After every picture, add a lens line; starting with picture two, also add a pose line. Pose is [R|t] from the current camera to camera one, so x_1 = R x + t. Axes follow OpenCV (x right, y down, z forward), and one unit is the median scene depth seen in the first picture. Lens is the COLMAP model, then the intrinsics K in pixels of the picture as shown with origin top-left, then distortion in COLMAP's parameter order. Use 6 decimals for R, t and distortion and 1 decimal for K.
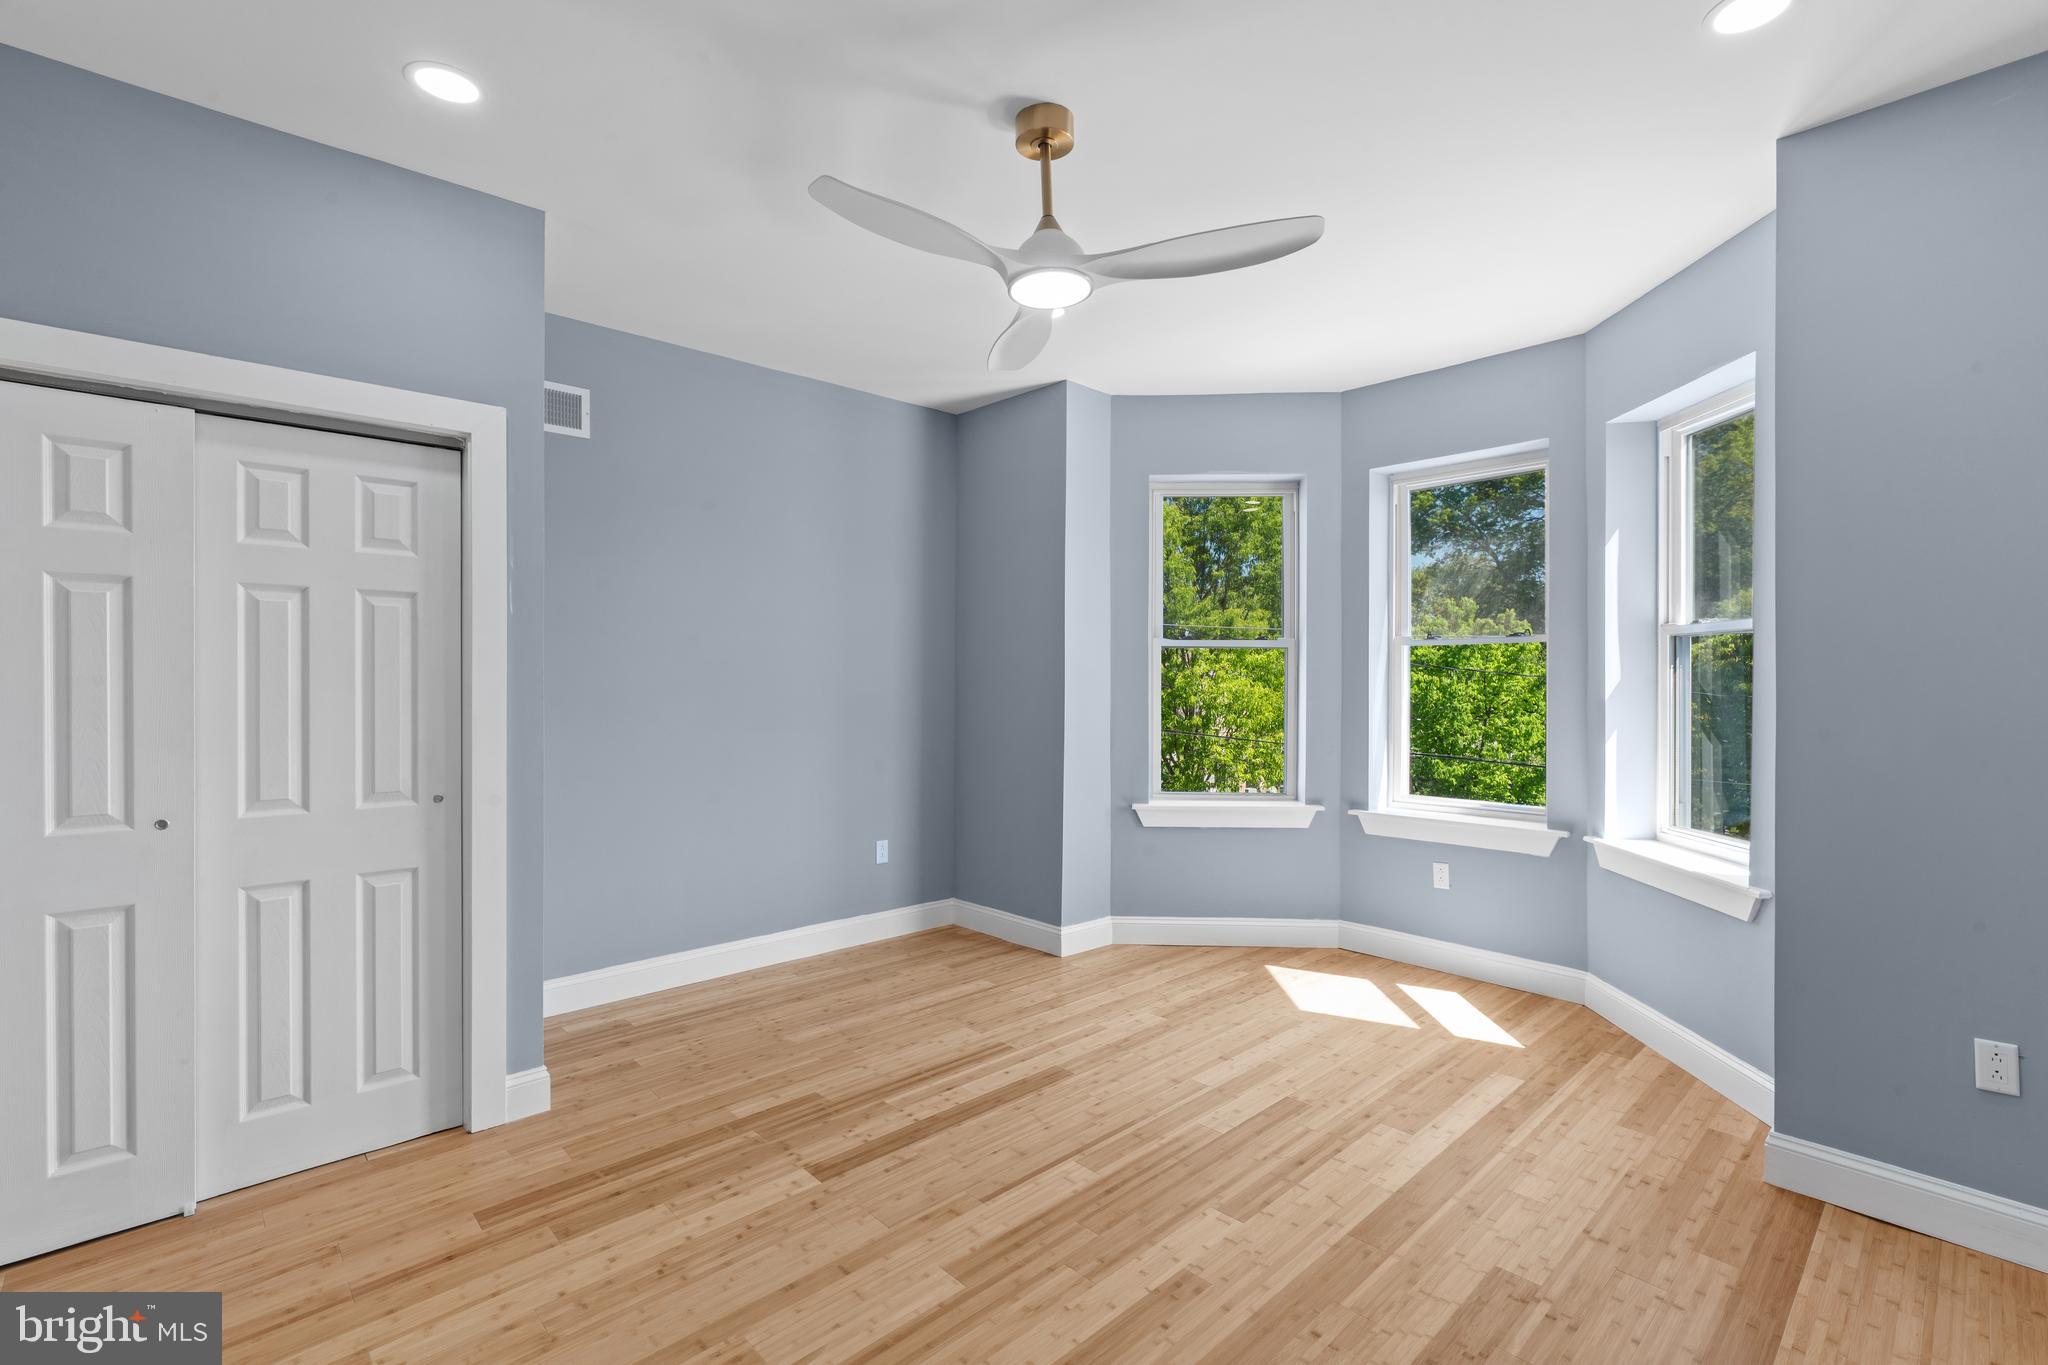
lens RADIAL K [[926.6, 0, 1035.2], [0, 926.6, 675.9], [0, 0, 1]] dist [-0.012526, 0.003147]
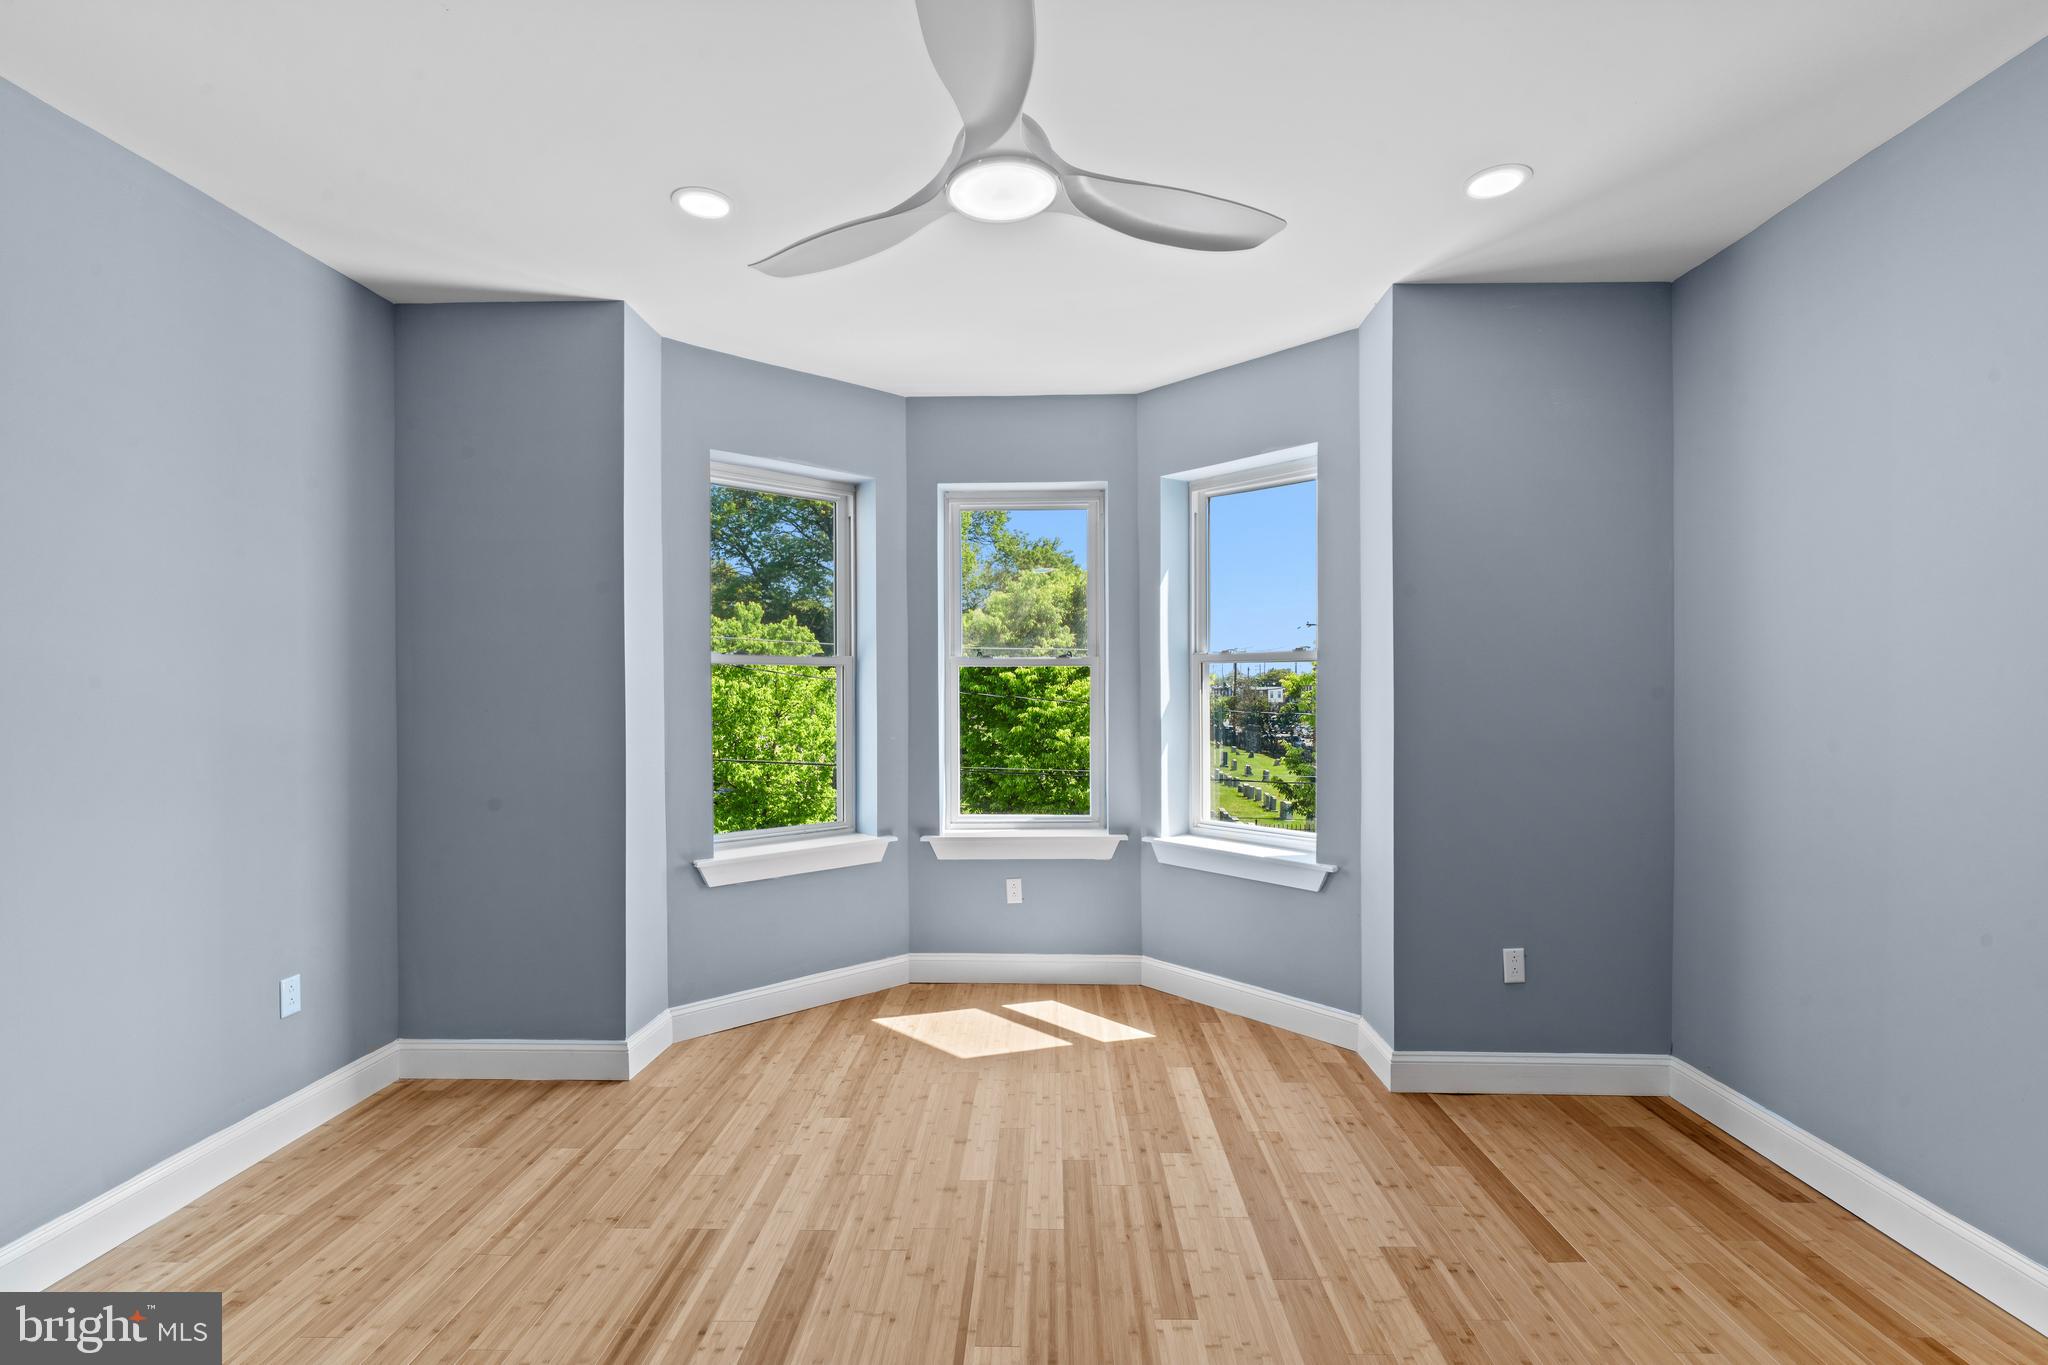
lens RADIAL K [[926.6, 0, 1032.1], [0, 926.6, 694.0], [0, 0, 1]] dist [-0.012526, 0.003147]
pose [[0.703801, -0.008508, 0.710346, -0.305384], [0.002381, 0.999951, 0.009618, -0.014267], [-0.710393, -0.005078, 0.703787, 0.286214]]
